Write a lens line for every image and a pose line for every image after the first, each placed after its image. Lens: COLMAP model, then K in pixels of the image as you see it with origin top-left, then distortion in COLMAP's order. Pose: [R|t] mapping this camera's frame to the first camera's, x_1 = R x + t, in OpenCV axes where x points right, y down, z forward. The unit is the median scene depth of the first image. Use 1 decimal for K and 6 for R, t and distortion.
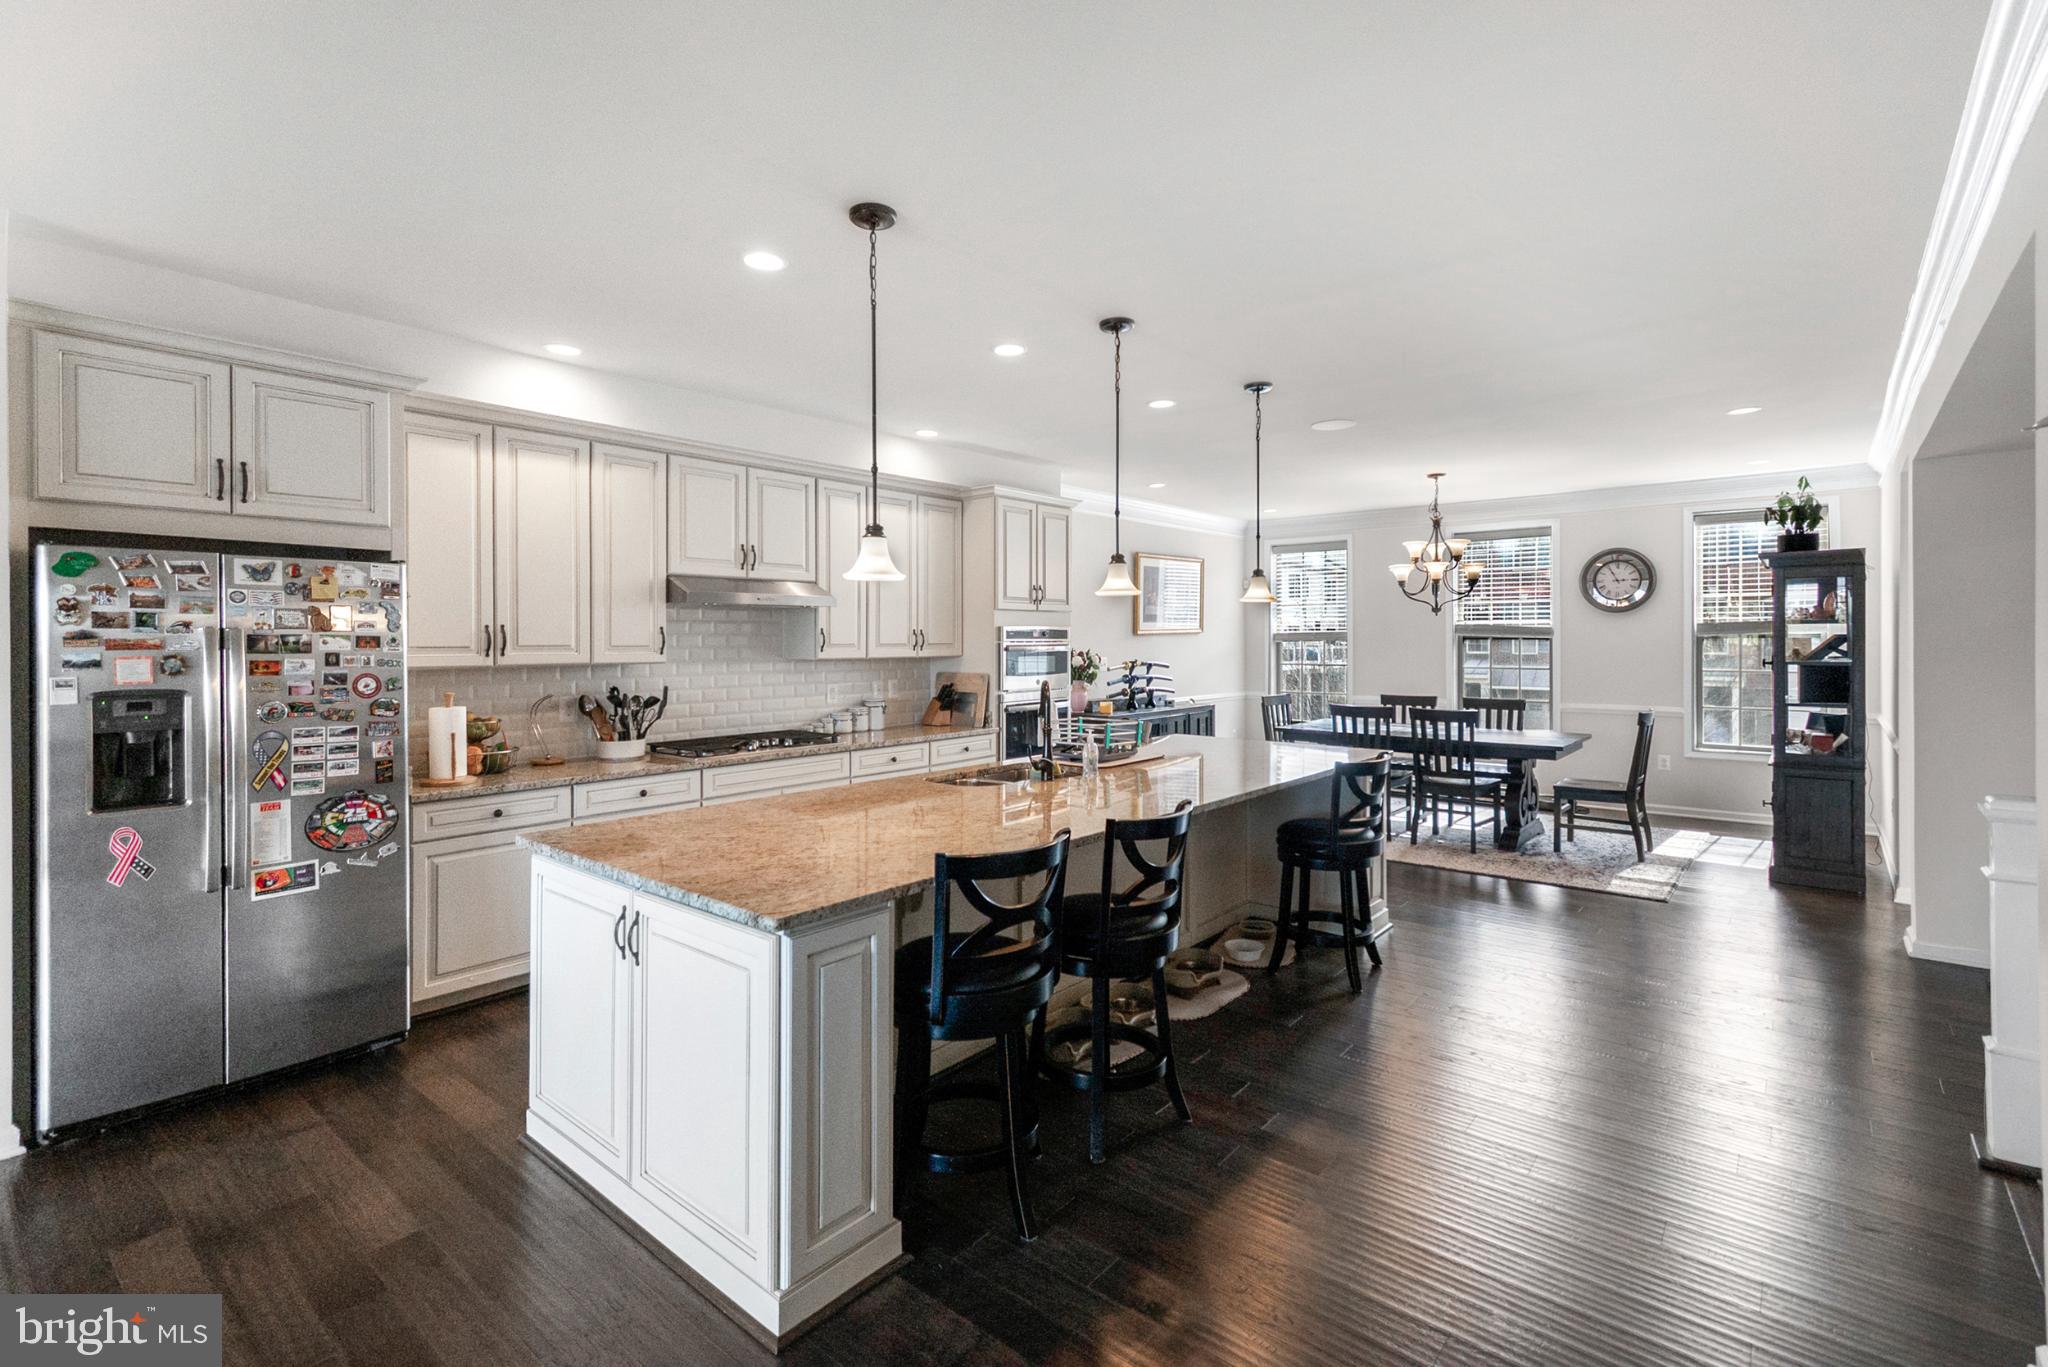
lens RADIAL K [[936.5, 0, 1023.9], [0, 936.5, 653.3], [0, 0, 1]] dist [-0.000613, -0.000101]
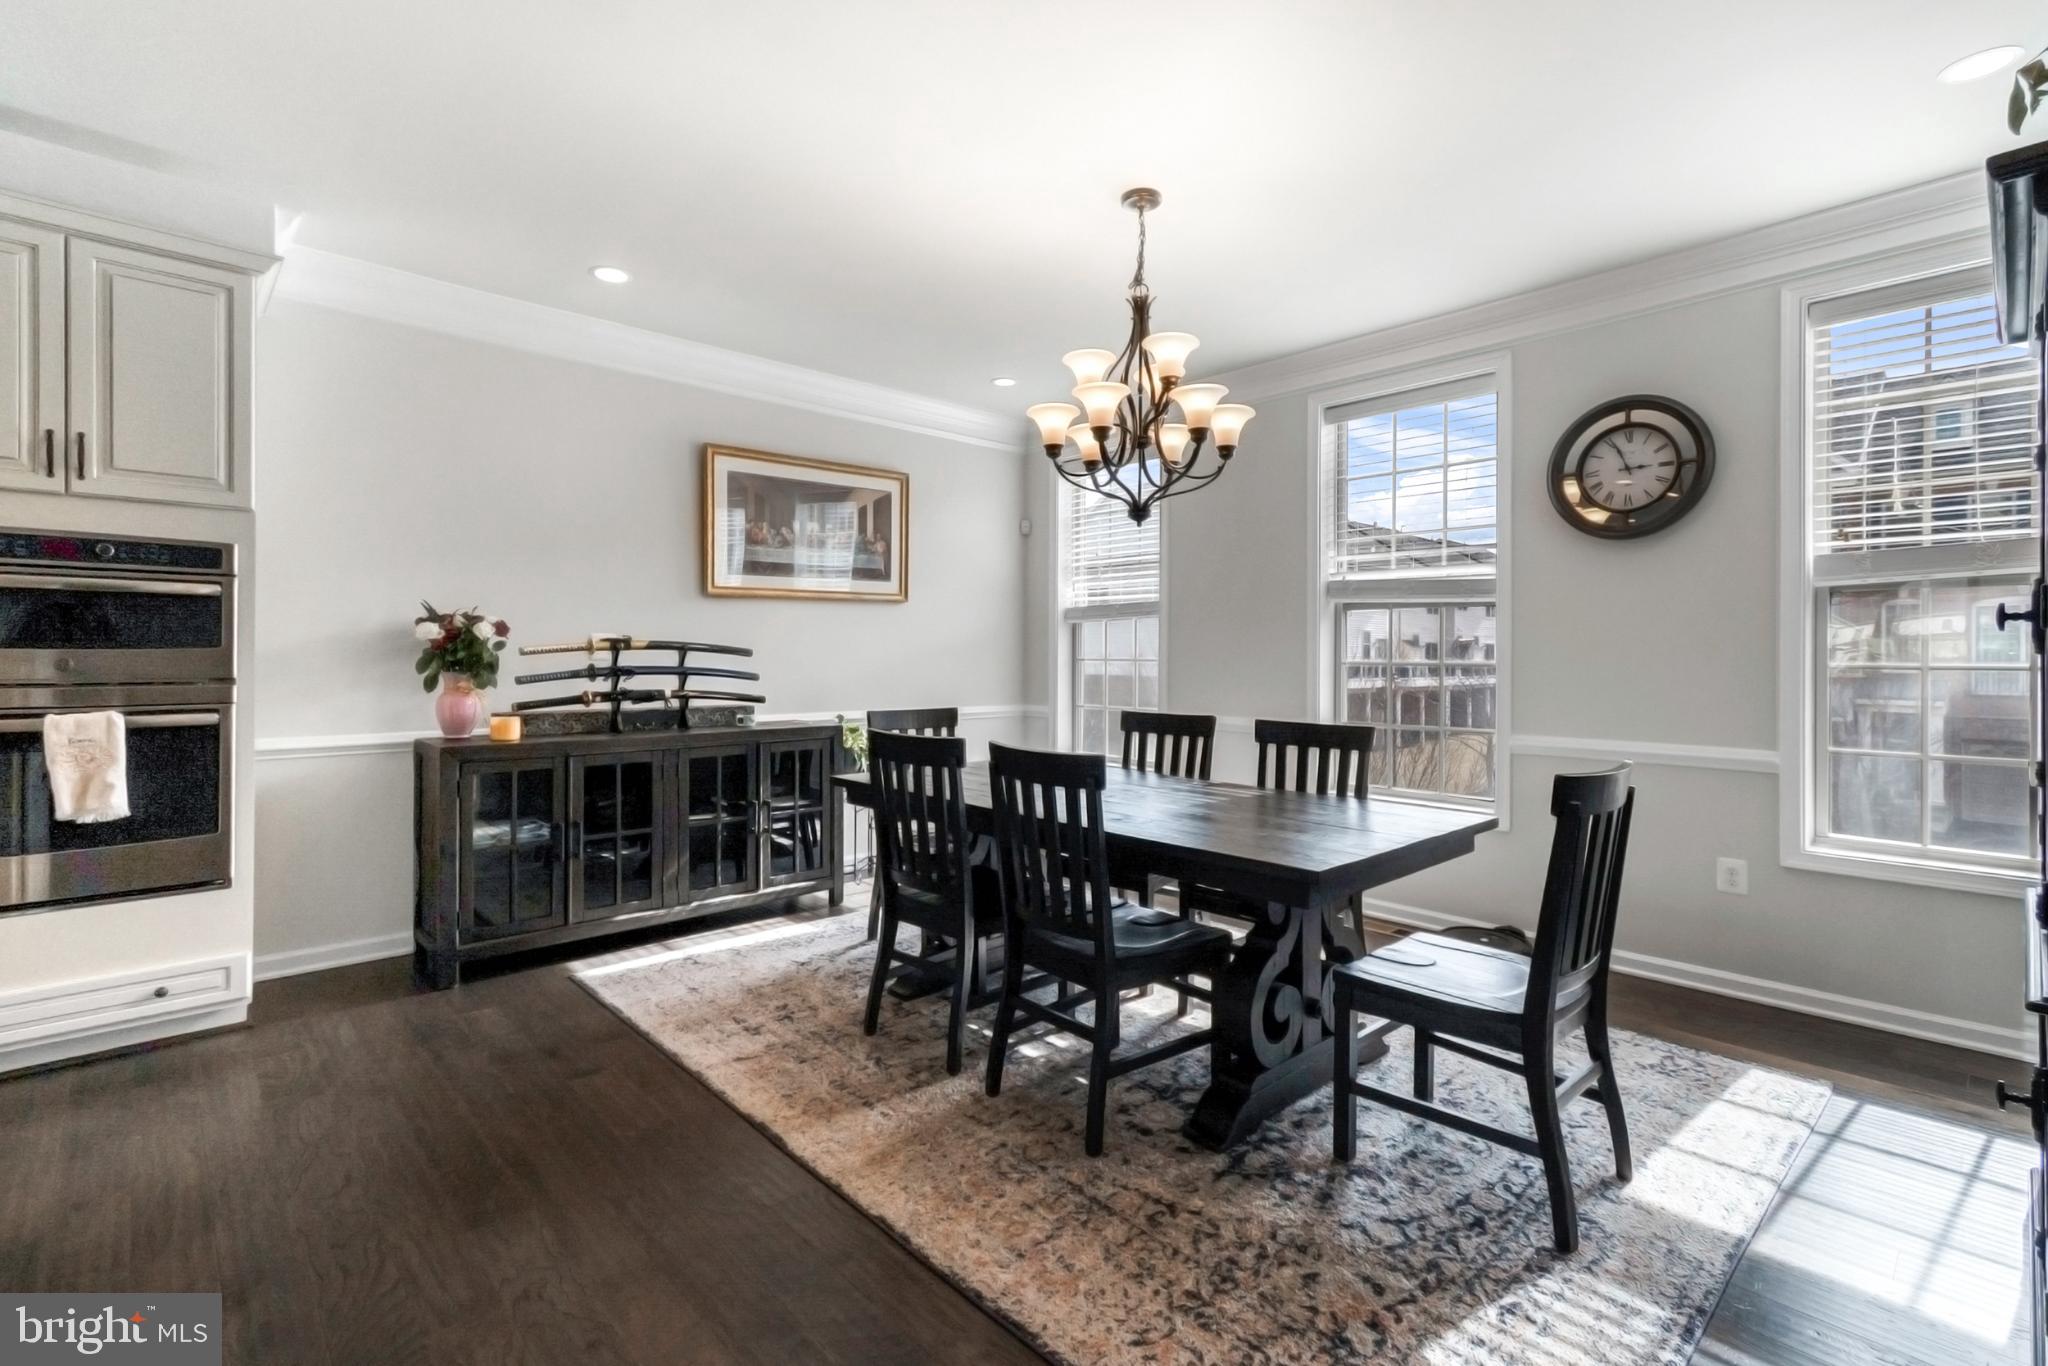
lens RADIAL K [[929.9, 0, 1039.9], [0, 929.9, 660.0], [0, 0, 1]] dist [0.015198, 0.000132]
pose [[0.994063, 0.009026, -0.108432, 0.394257], [-0.010318, 0.999882, -0.011366, 0.024352], [0.108316, 0.012417, 0.994039, 0.508698]]
